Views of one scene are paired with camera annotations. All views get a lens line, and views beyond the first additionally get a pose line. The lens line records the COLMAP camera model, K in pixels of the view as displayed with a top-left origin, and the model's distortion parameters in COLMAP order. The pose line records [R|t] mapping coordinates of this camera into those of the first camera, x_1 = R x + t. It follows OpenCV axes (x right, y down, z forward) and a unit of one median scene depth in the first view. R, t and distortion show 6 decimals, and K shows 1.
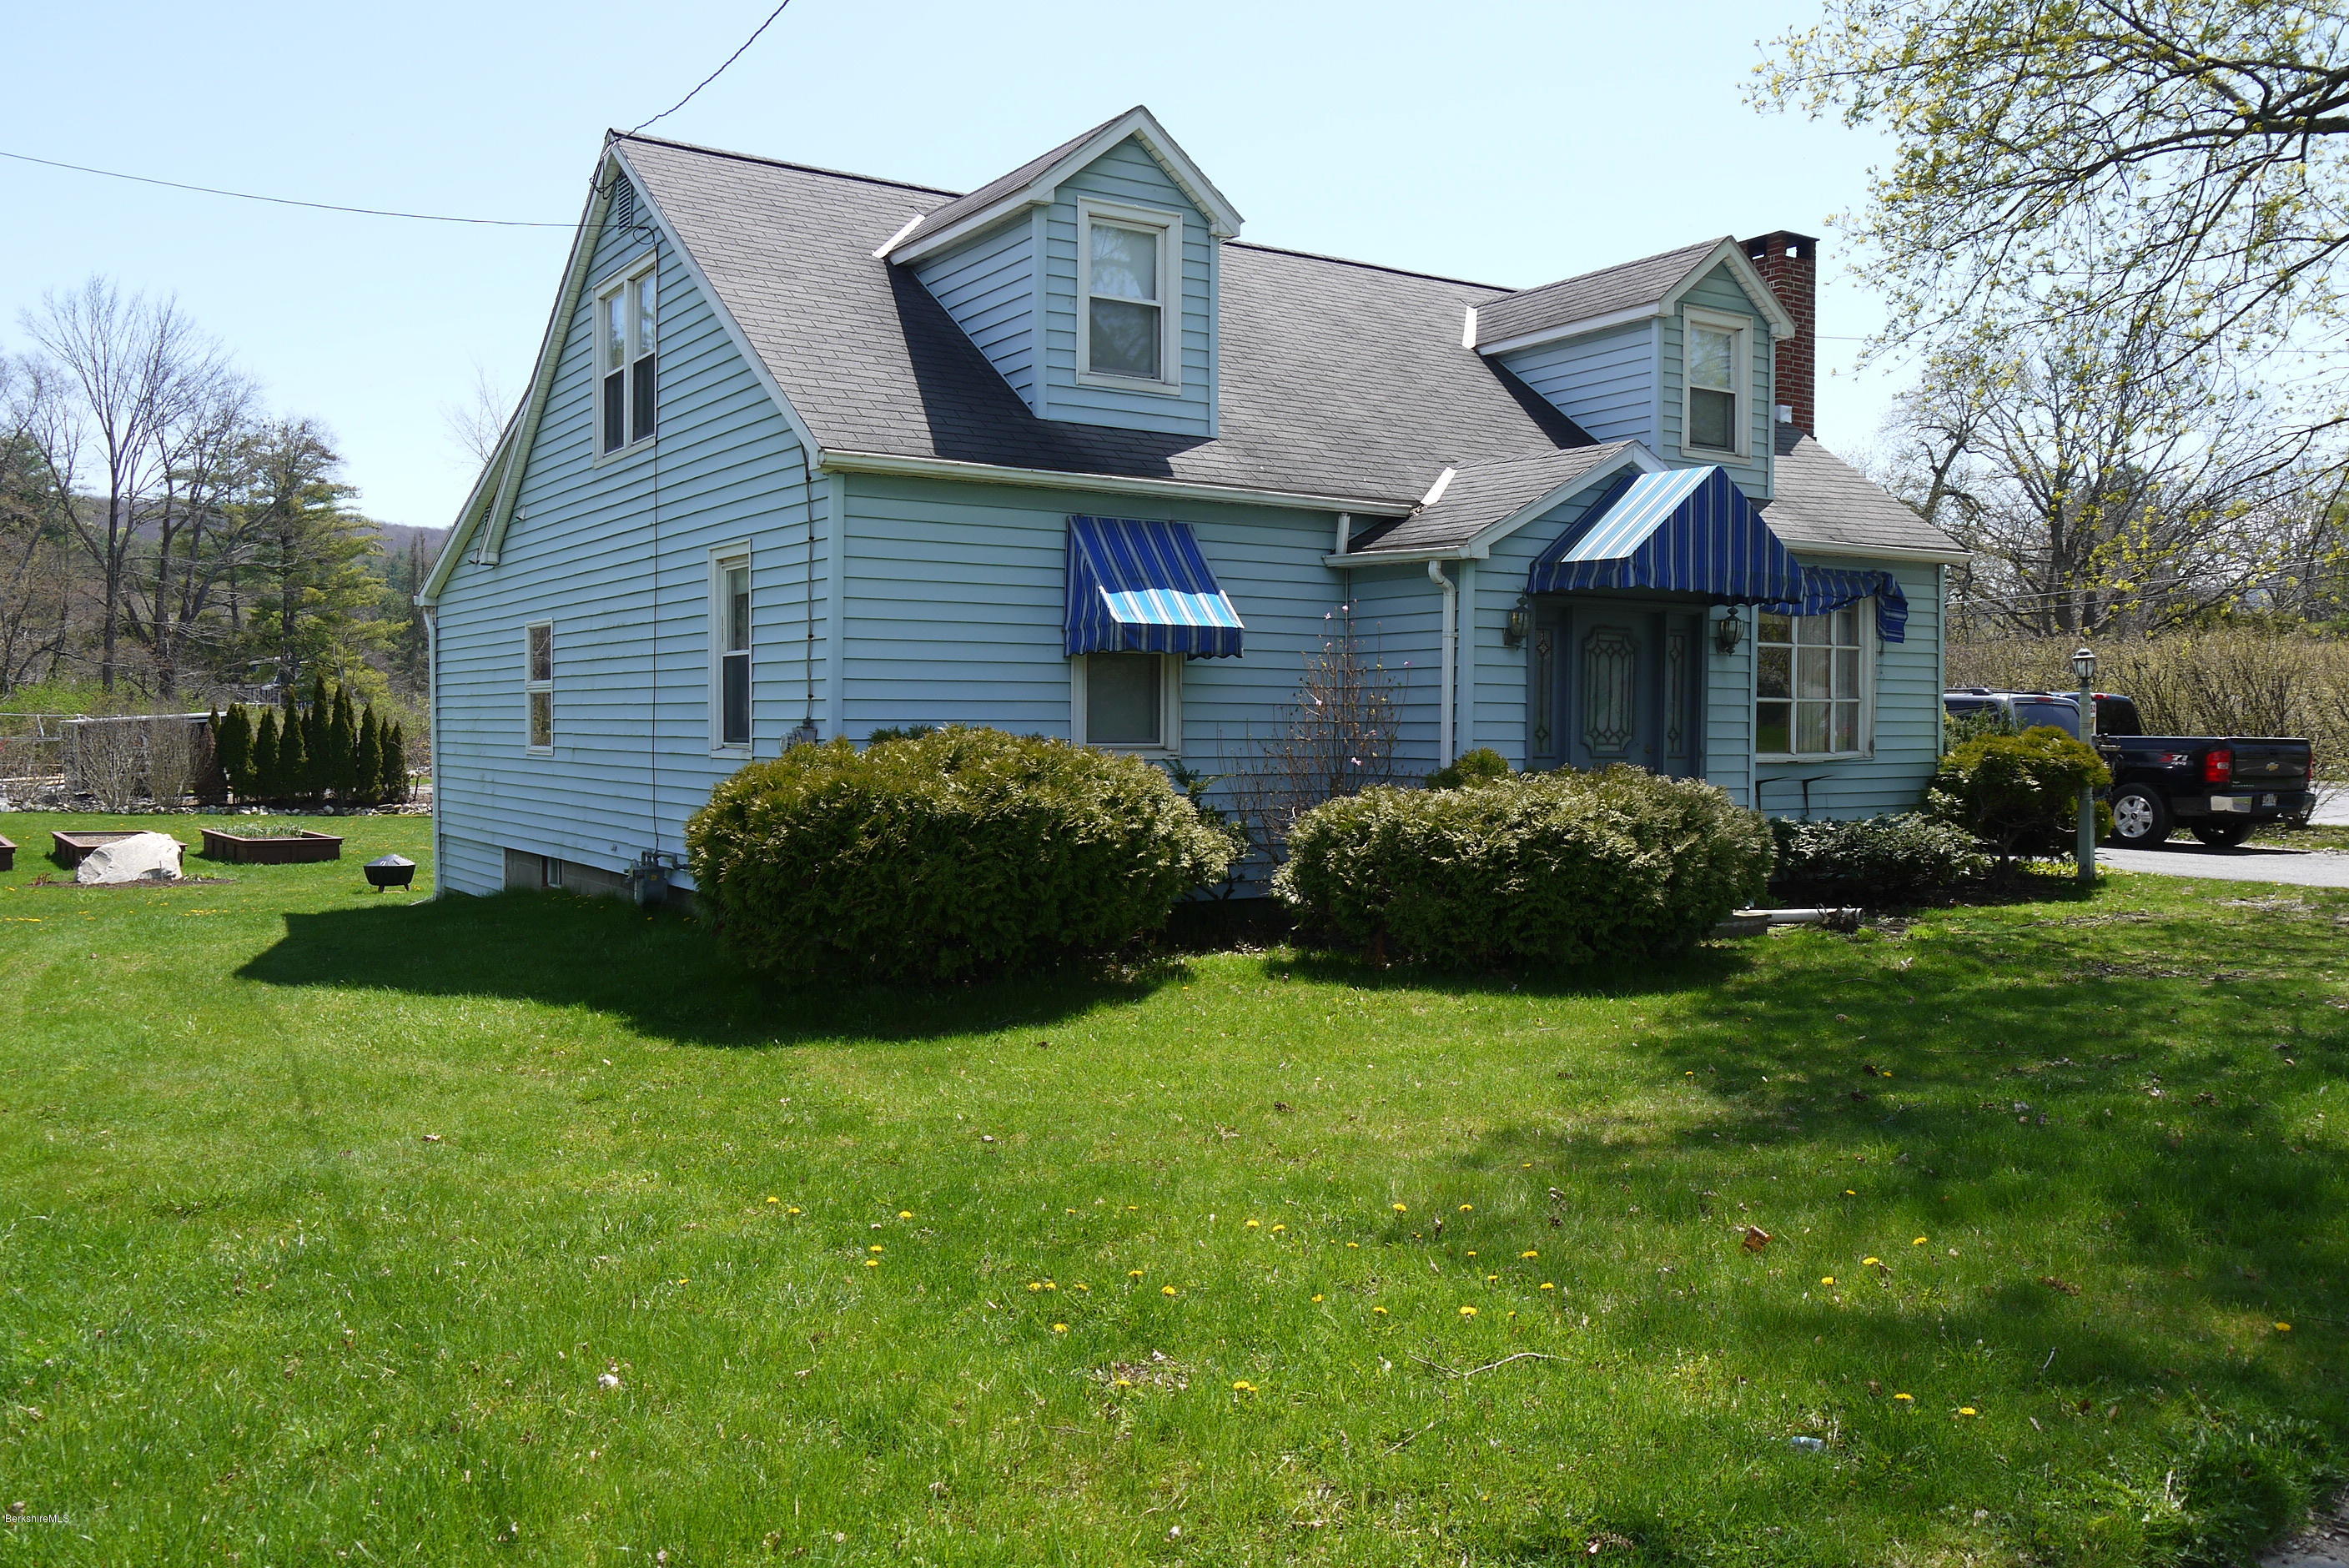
lens RADIAL K [[1920.6, 0, 1163.6], [0, 1920.6, 781.4], [0, 0, 1]] dist [-0.036962, 0.022836]
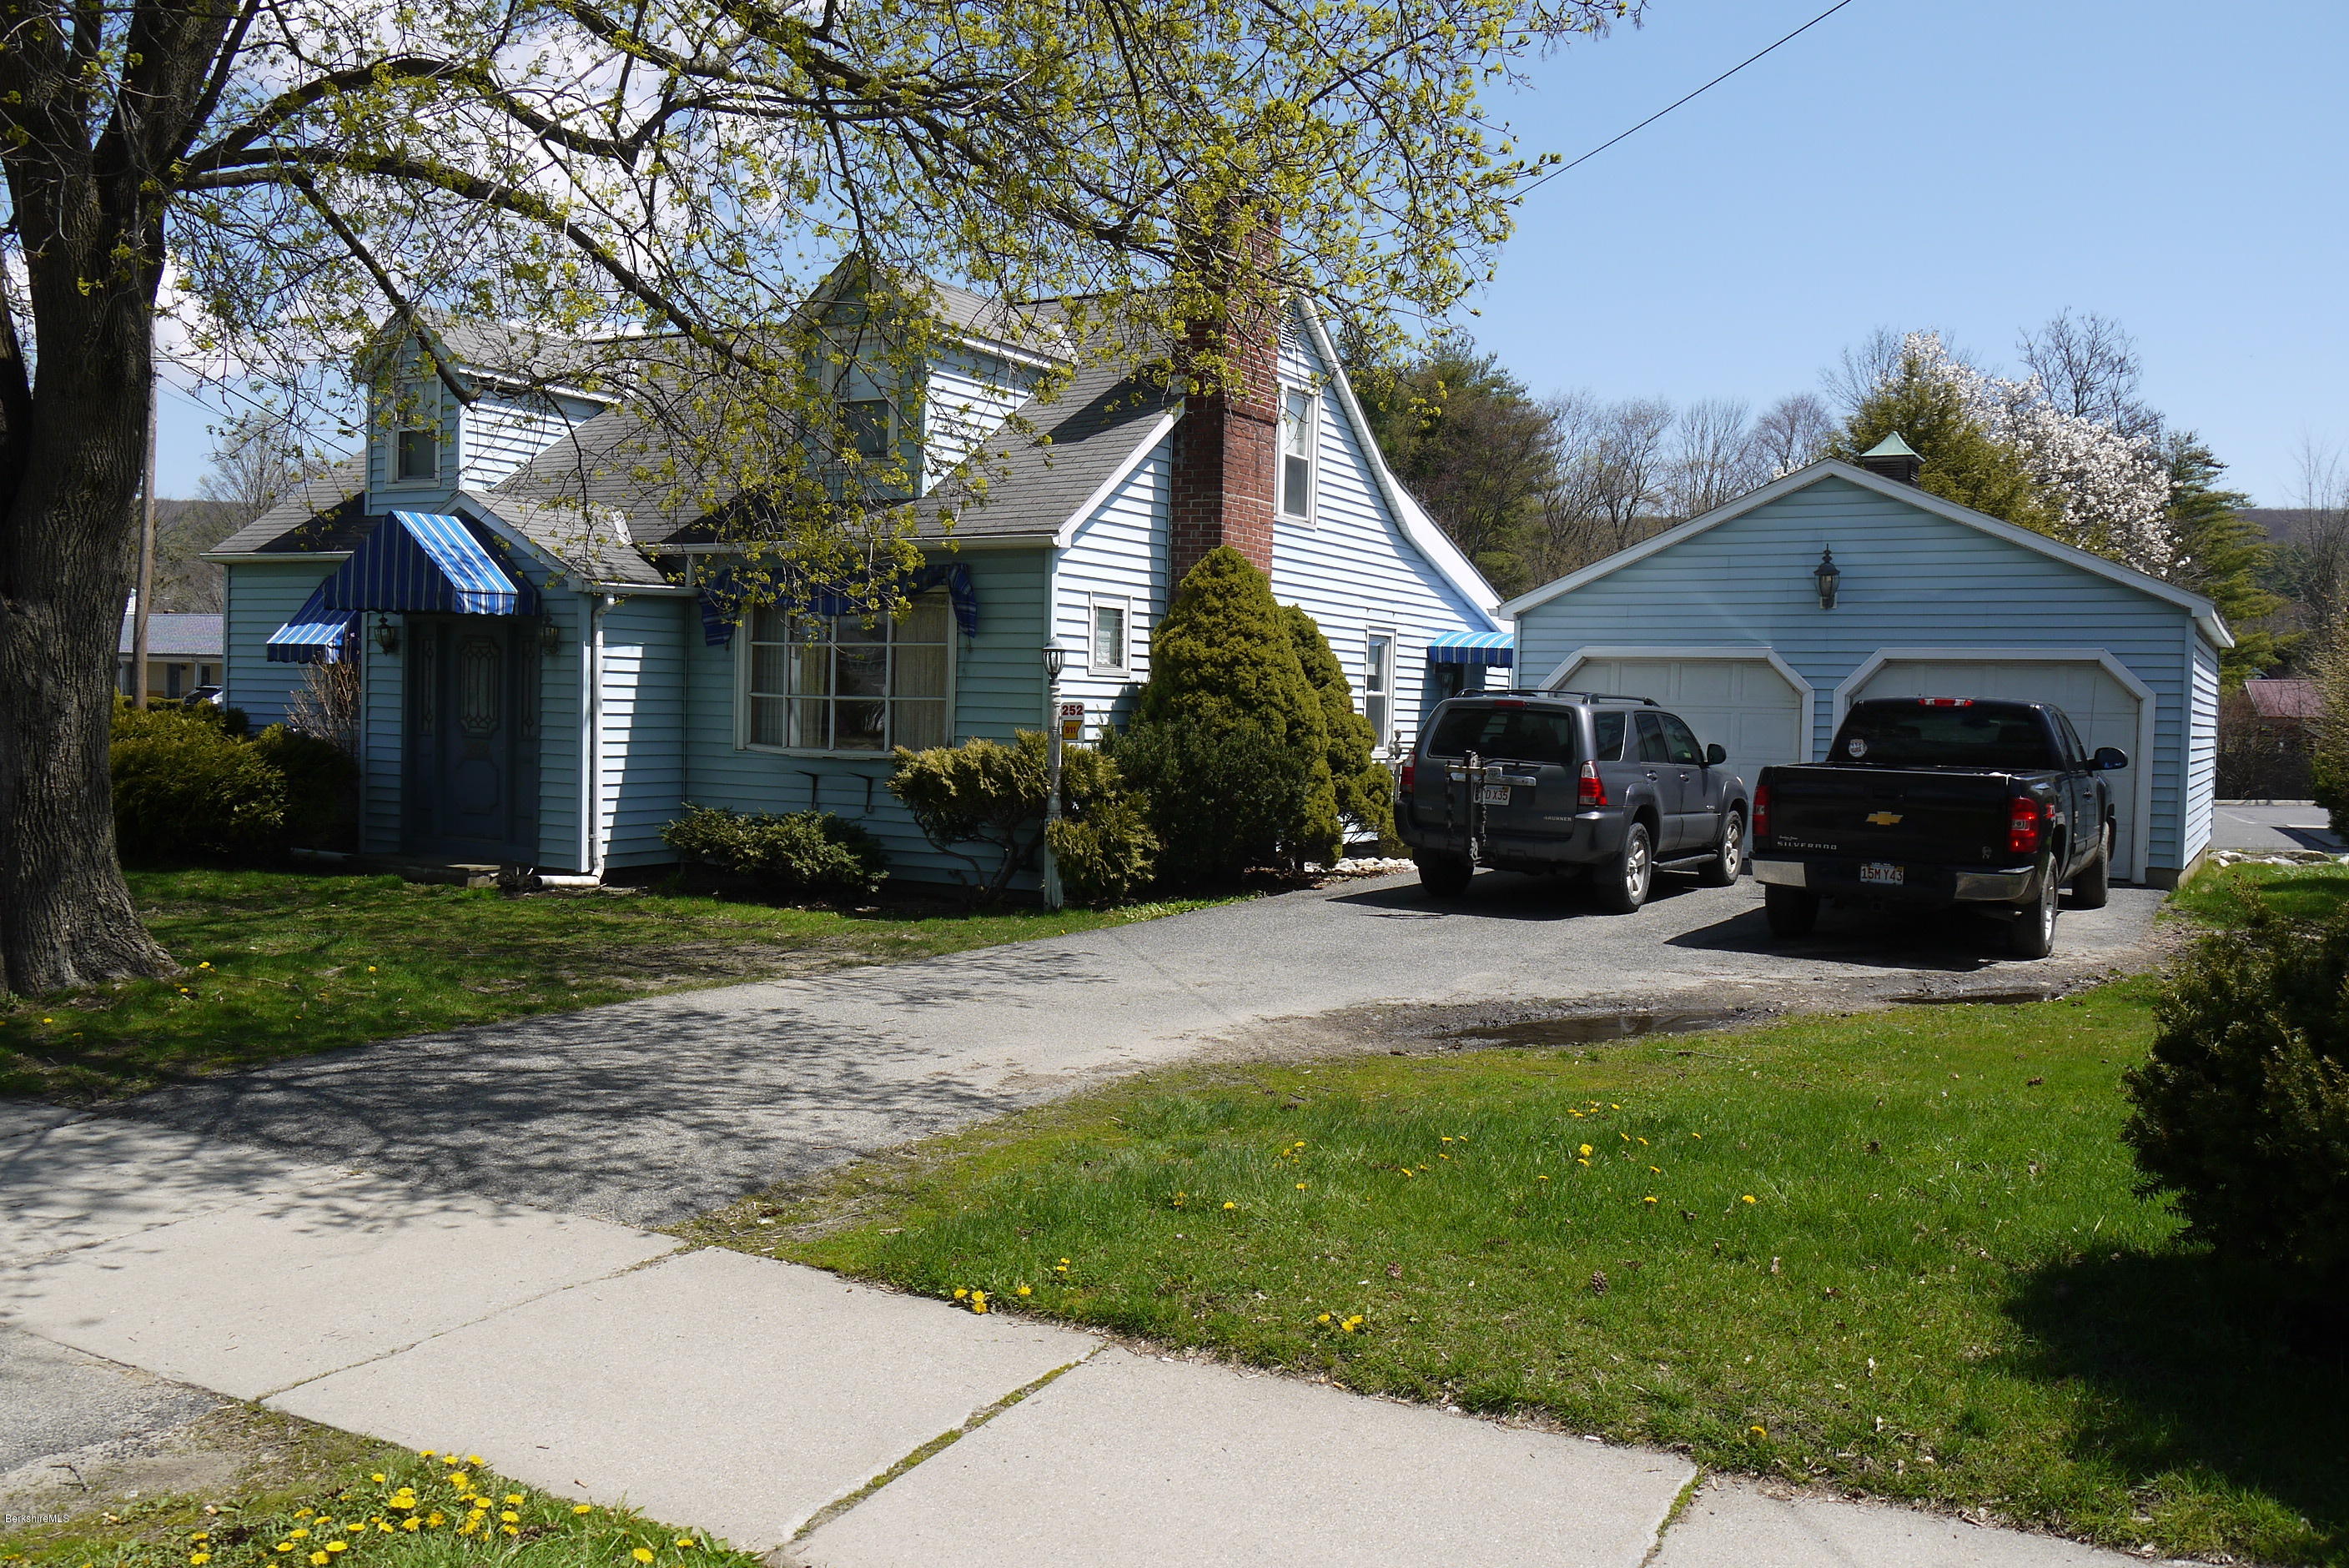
lens RADIAL K [[1920.6, 0, 1170.7], [0, 1920.6, 769.3], [0, 0, 1]] dist [-0.036962, 0.022836]
pose [[0.490311, 0.035644, -0.870818, 1.328409], [-0.049688, 0.998681, 0.012901, -0.026449], [0.870130, 0.036943, 0.491435, 0.660629]]
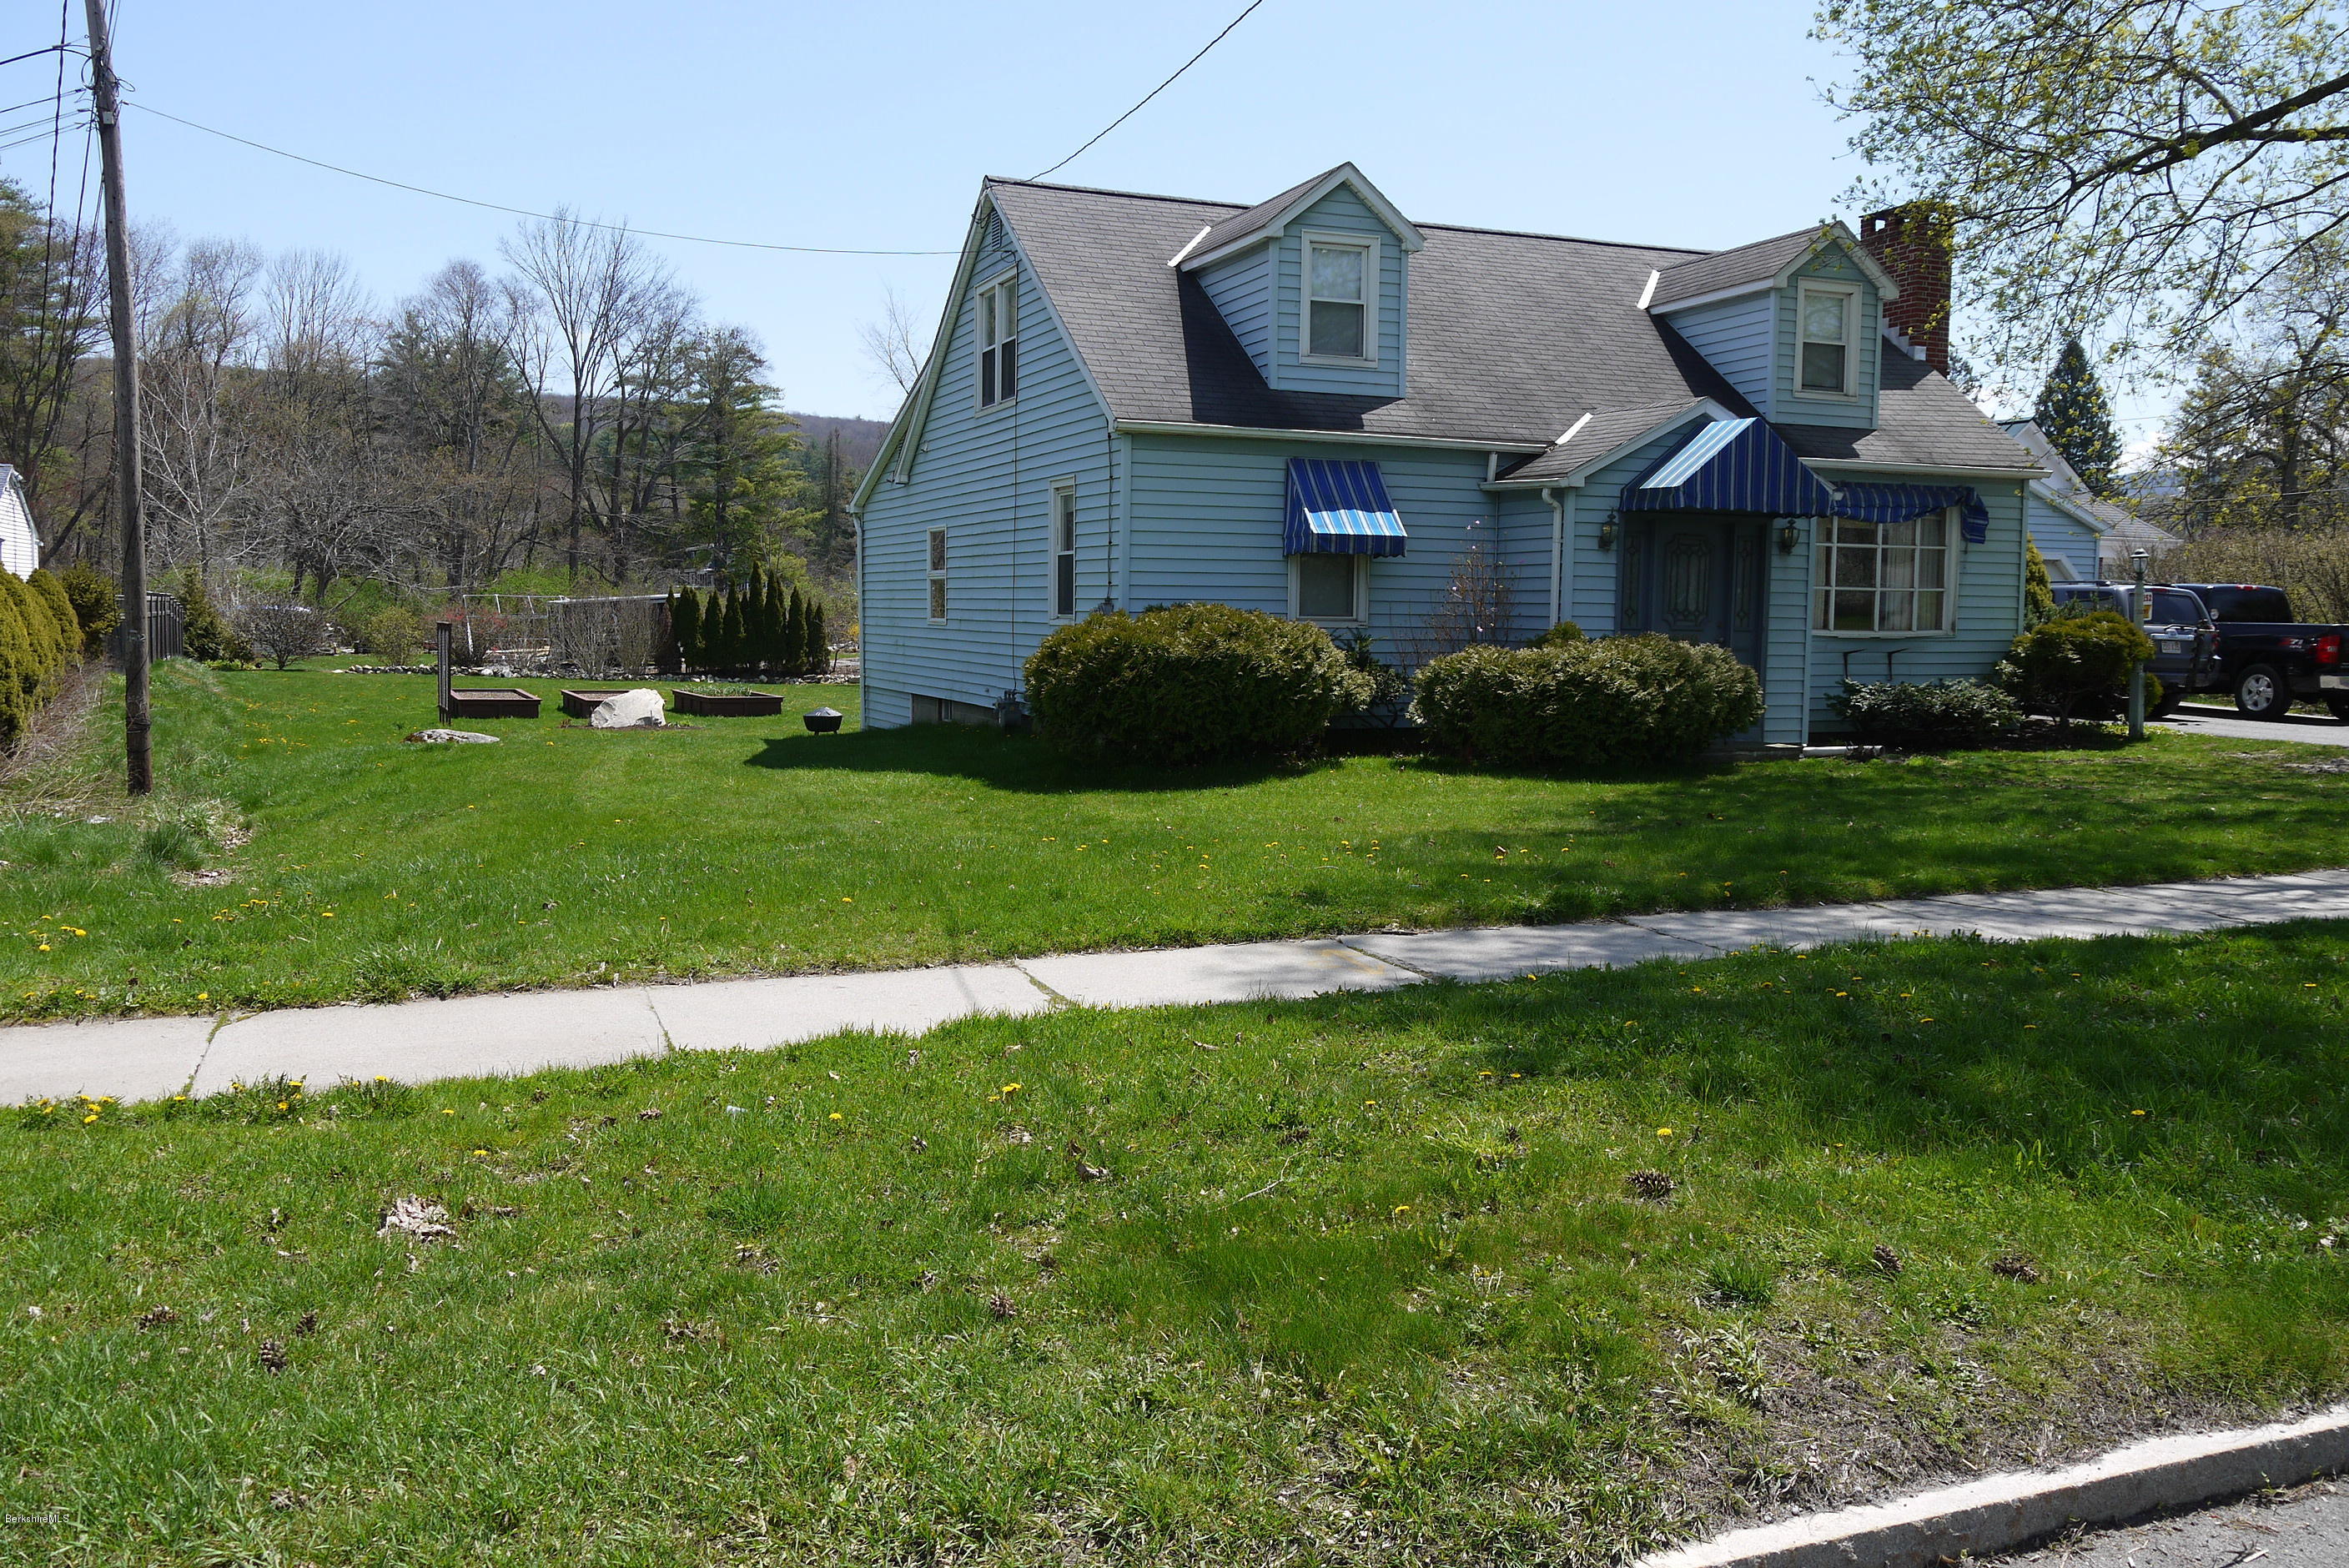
lens RADIAL K [[1920.6, 0, 1172.6], [0, 1920.6, 787.6], [0, 0, 1]] dist [-0.036962, 0.022836]
pose [[0.981012, 0.024036, -0.192454, 0.117596], [-0.012011, 0.997915, 0.063409, 0.014587], [0.193577, -0.059894, 0.979255, -0.352247]]
